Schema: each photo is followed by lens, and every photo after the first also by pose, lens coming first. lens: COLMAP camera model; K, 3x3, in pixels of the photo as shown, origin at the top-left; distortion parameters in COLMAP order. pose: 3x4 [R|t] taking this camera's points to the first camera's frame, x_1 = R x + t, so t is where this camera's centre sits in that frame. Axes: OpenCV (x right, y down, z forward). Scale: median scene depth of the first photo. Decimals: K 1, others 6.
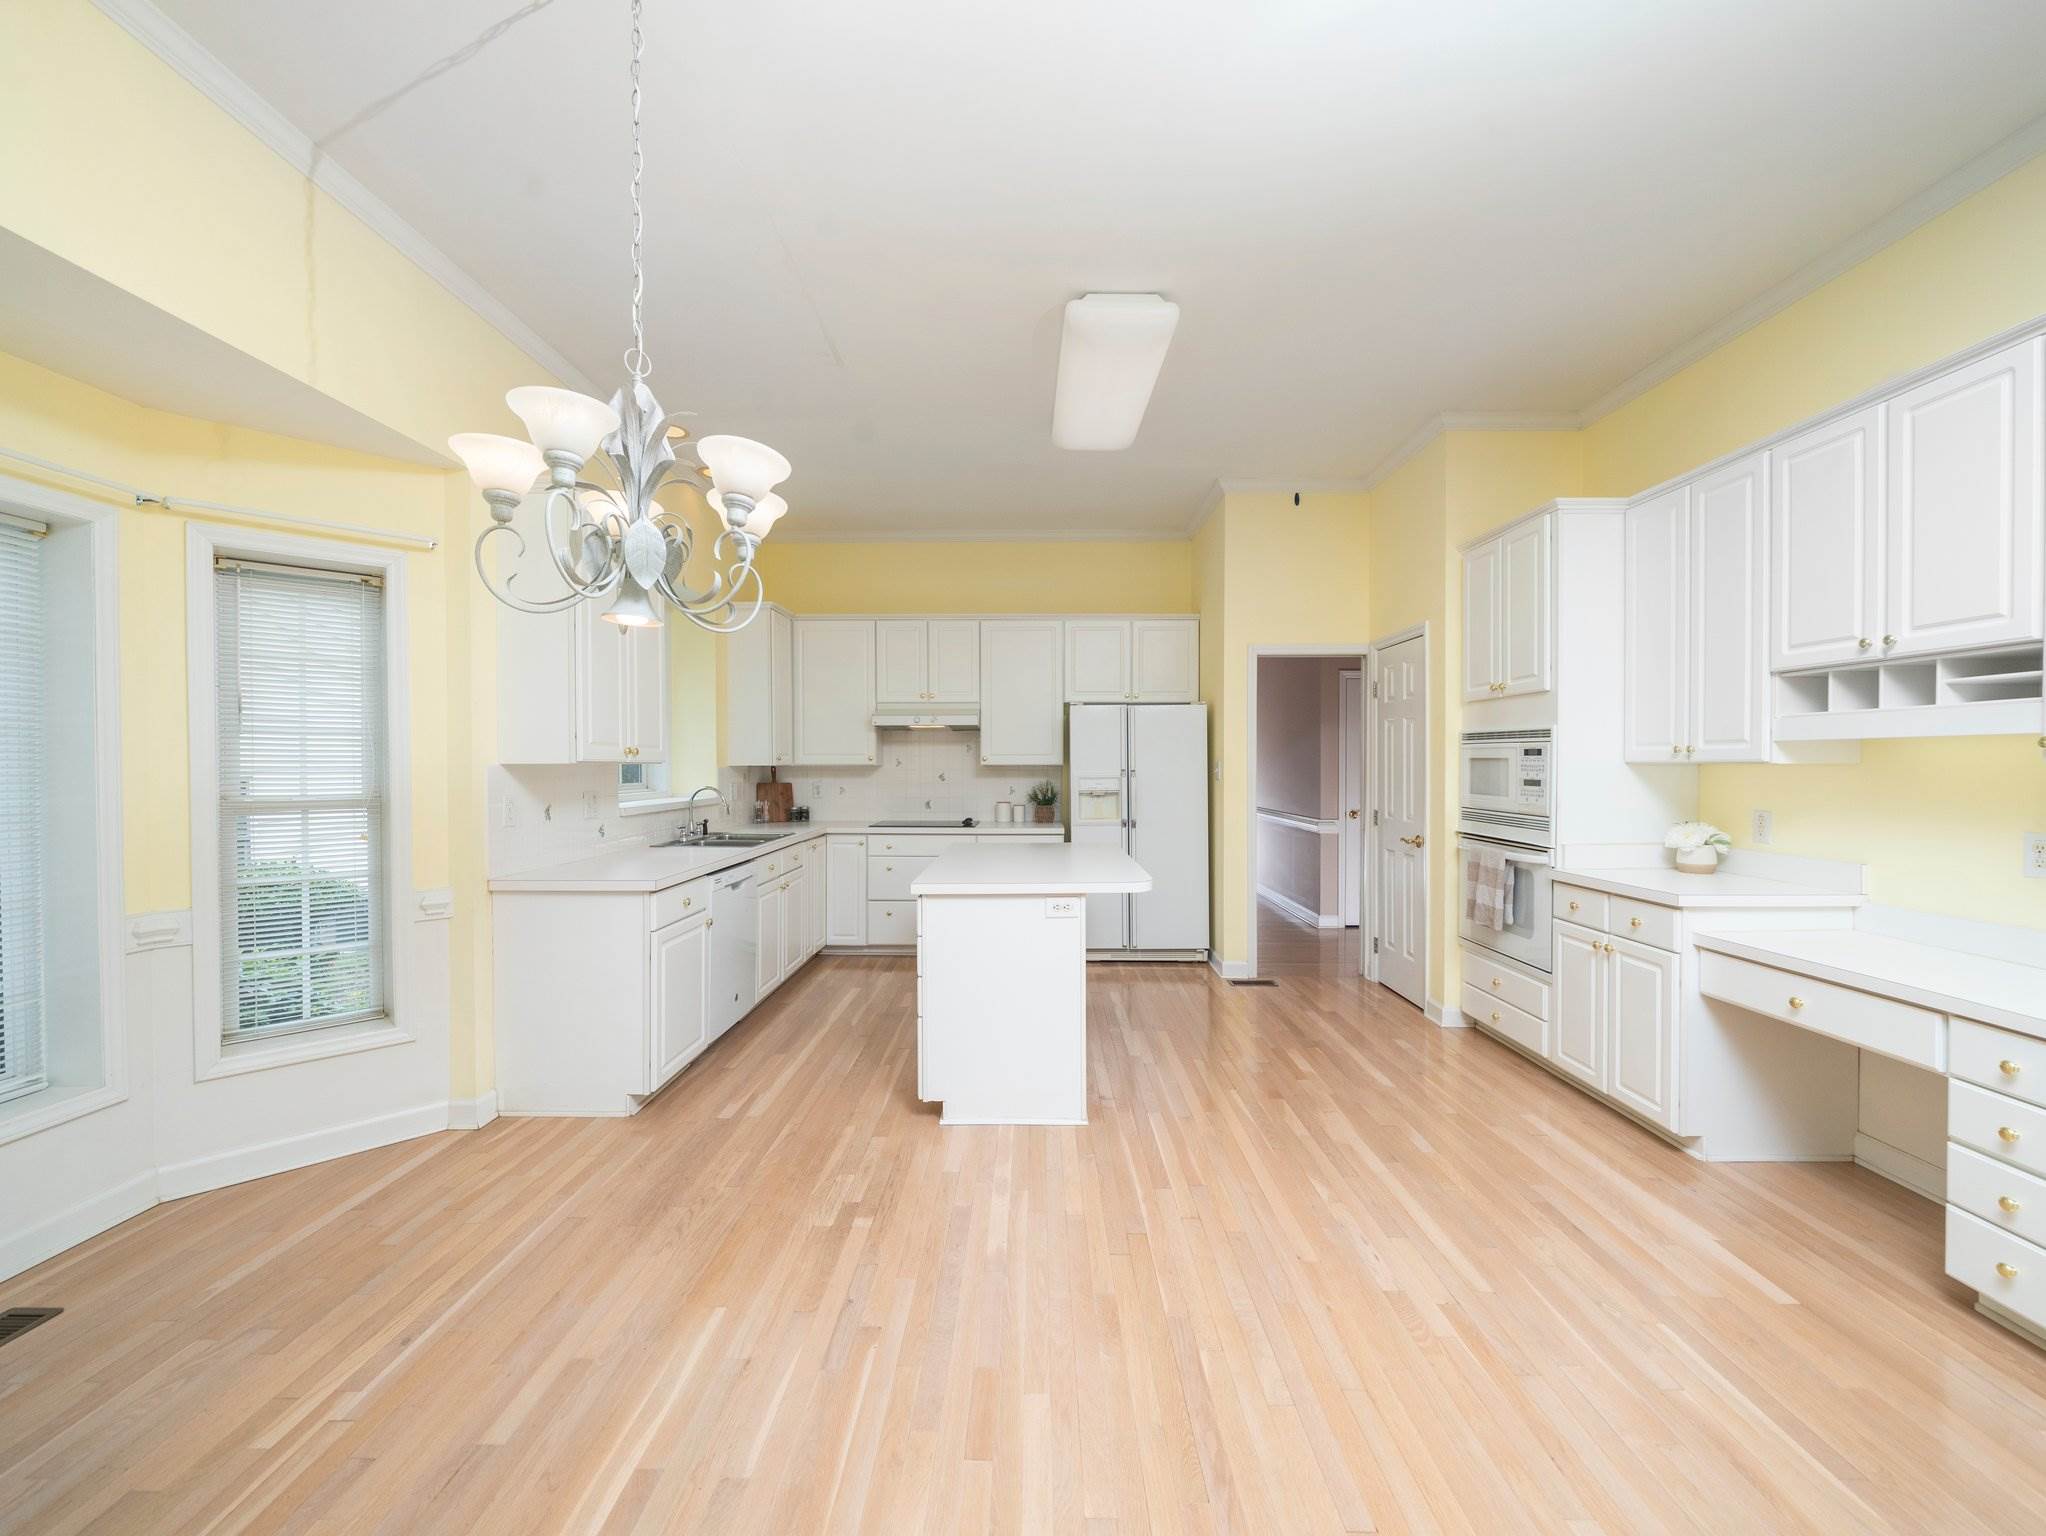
lens RADIAL K [[829.9, 0, 1030.0], [0, 829.9, 768.1], [0, 0, 1]] dist [-0.001500, -0.000592]
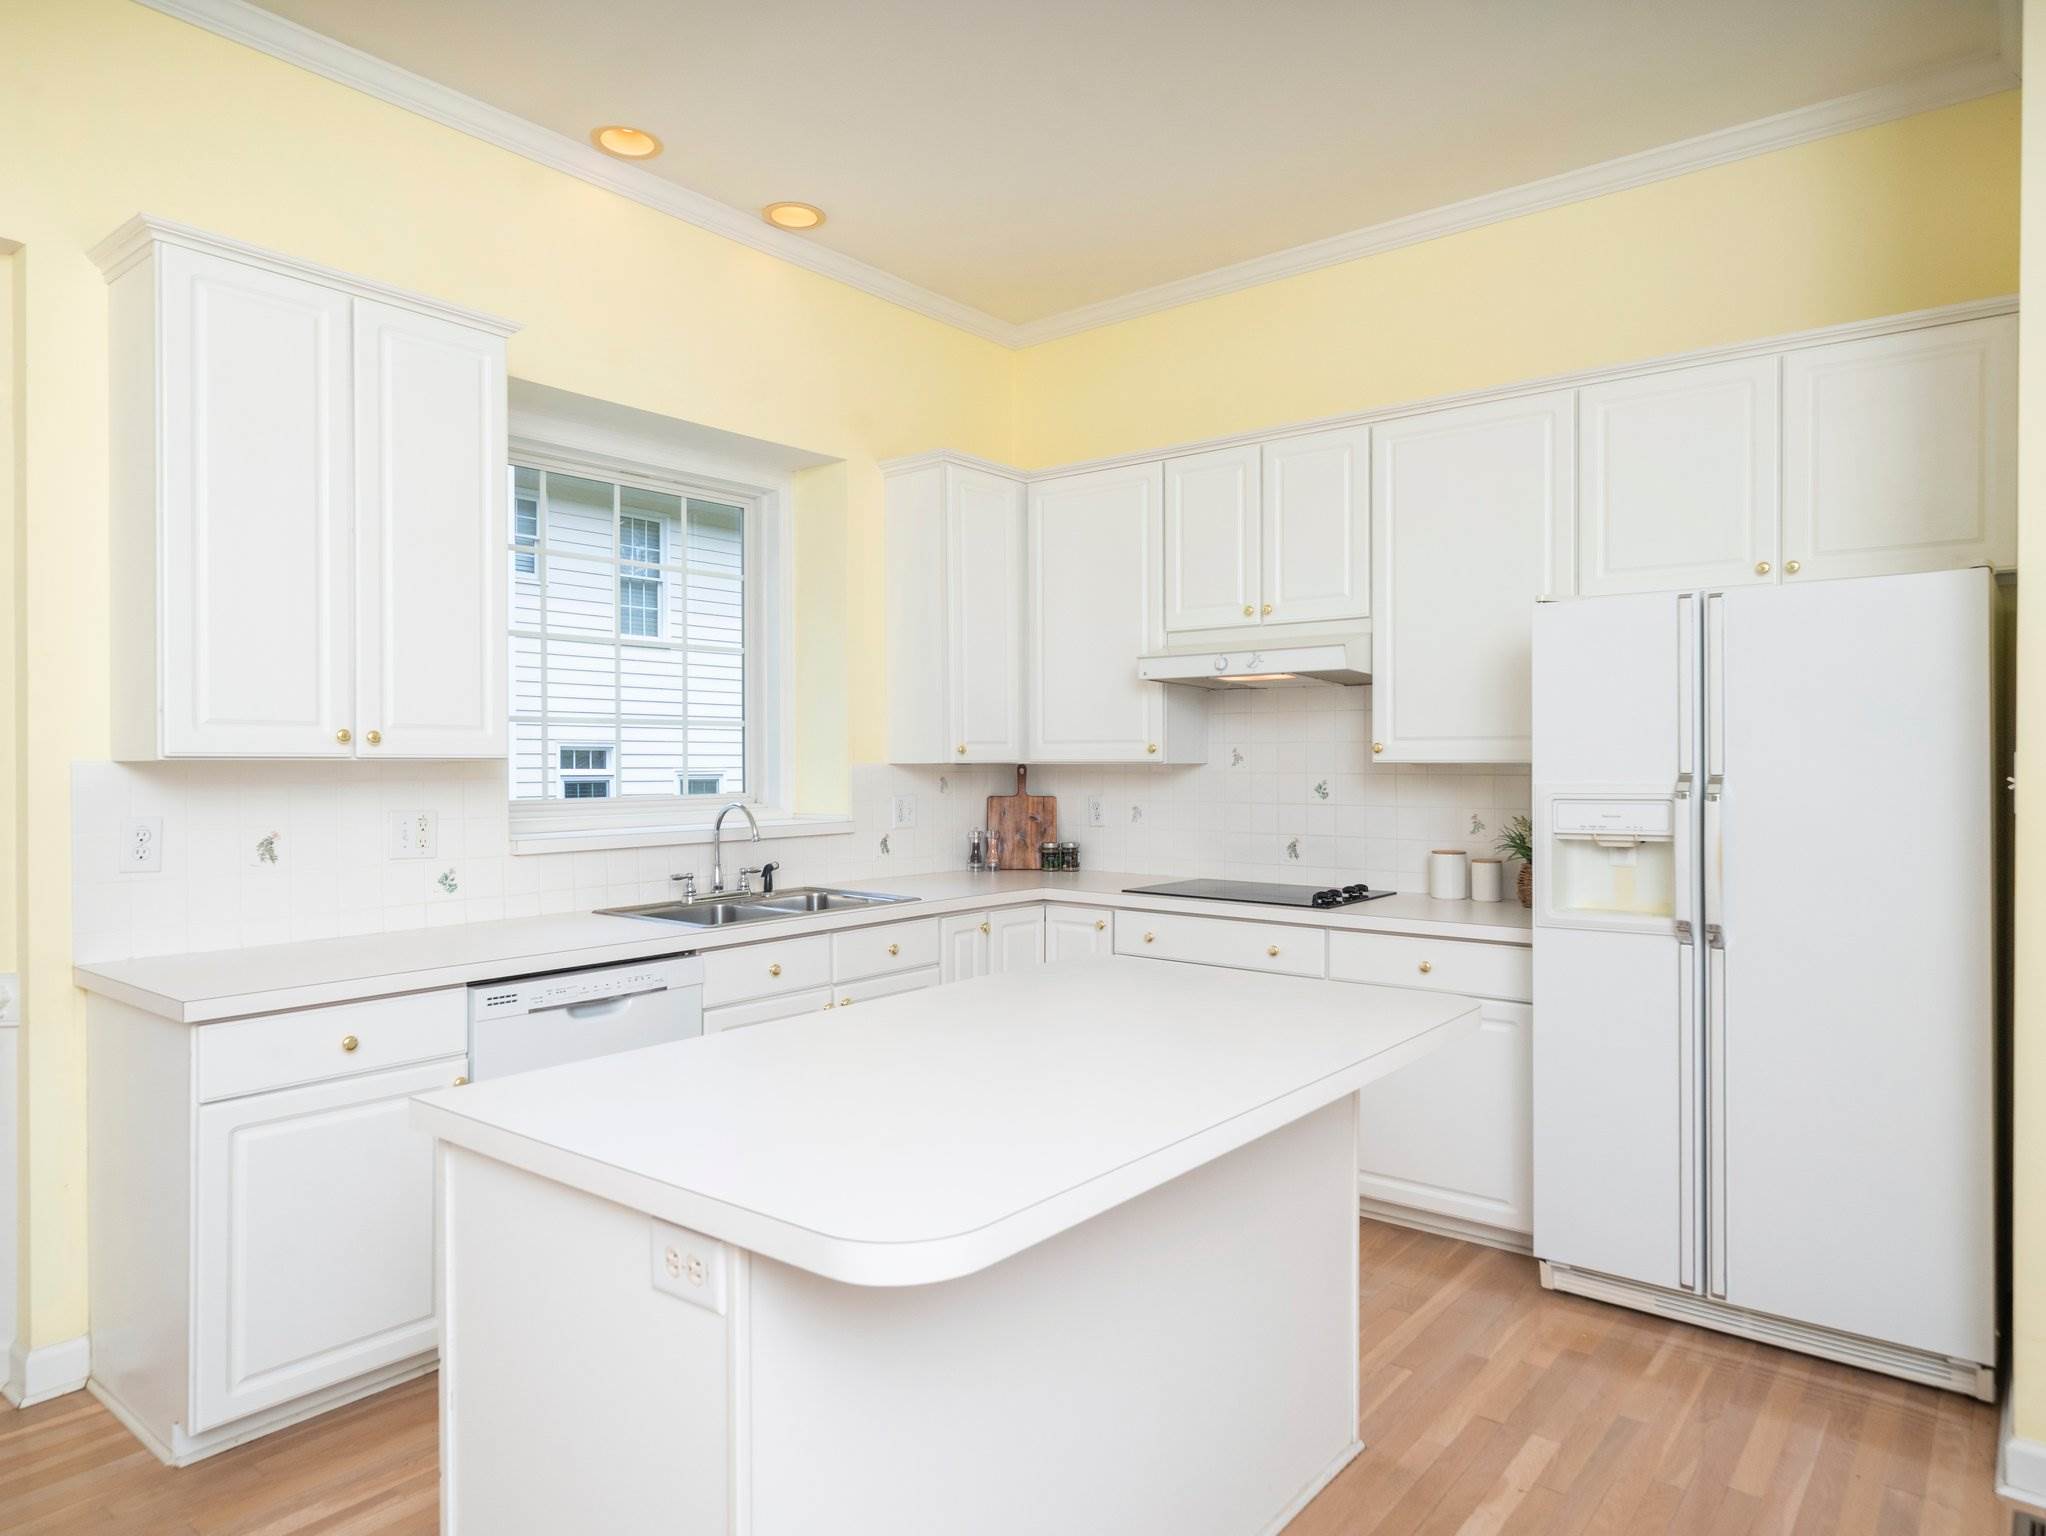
lens RADIAL K [[1272.4, 0, 1030.7], [0, 1272.4, 770.4], [0, 0, 1]] dist [0.001624, 0.003422]
pose [[0.786278, 0.005285, -0.617850, 0.333276], [-0.003416, 0.999985, 0.004206, -0.003292], [0.617864, -0.001196, 0.786284, 0.606975]]
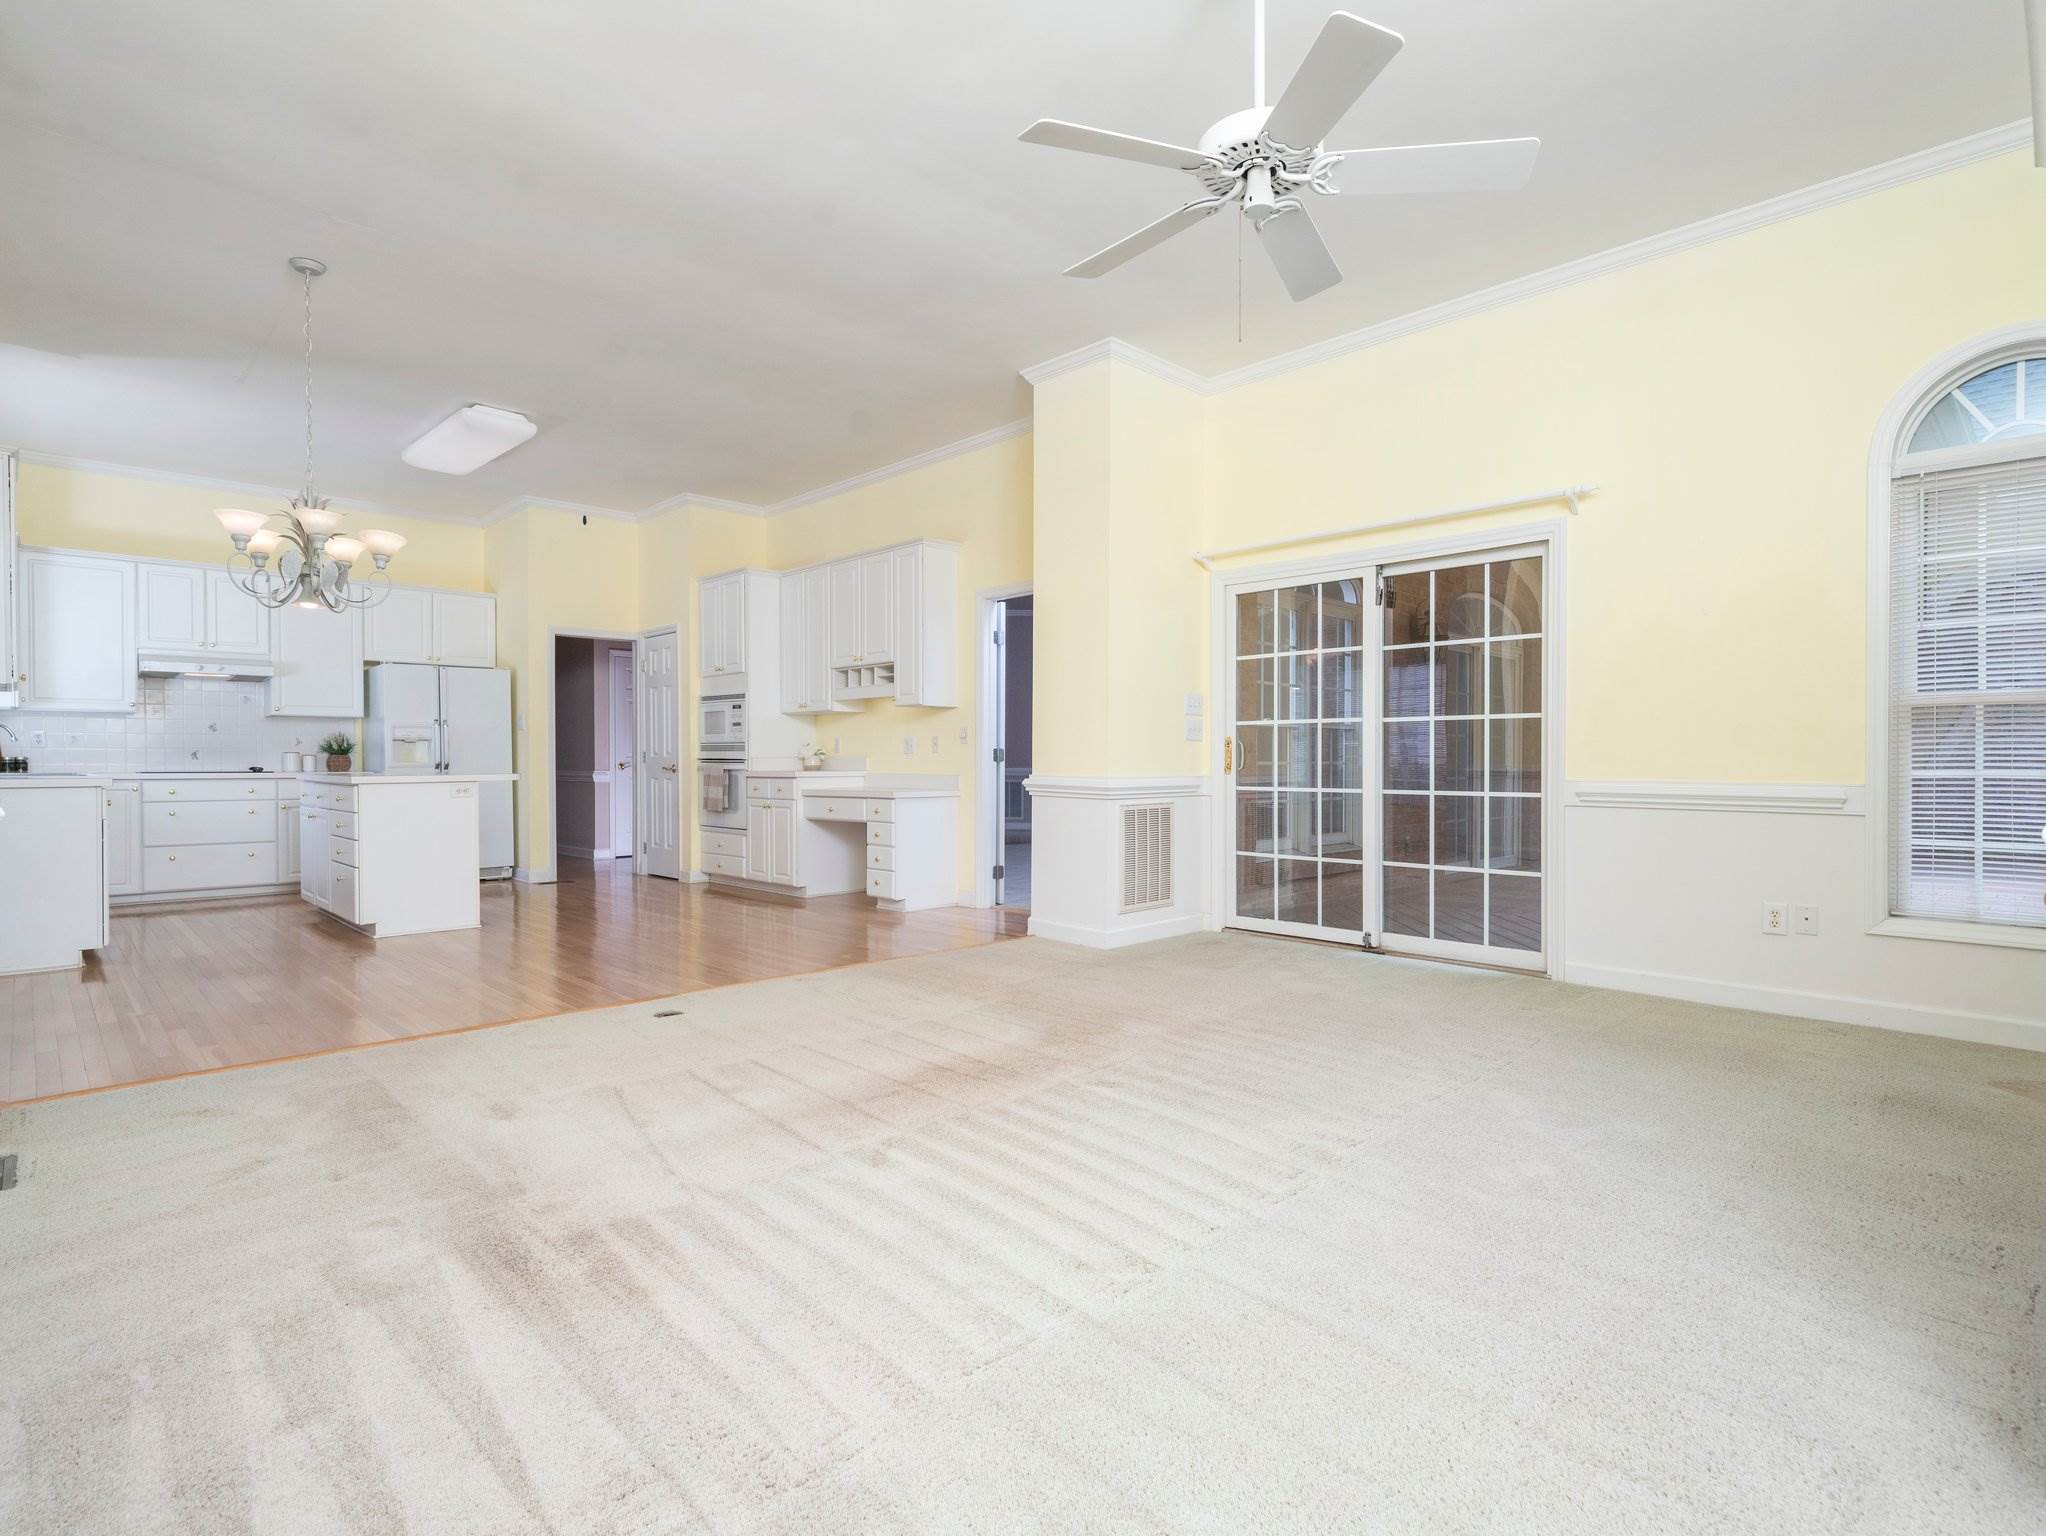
lens RADIAL K [[1043.0, 0, 1029.0], [0, 1043.0, 770.9], [0, 0, 1]] dist [0.006735, 0.001394]
pose [[0.714679, -0.008605, 0.699400, -0.483035], [0.005922, 0.999963, 0.006251, 0.103419], [-0.699427, -0.000326, 0.714704, -0.979742]]
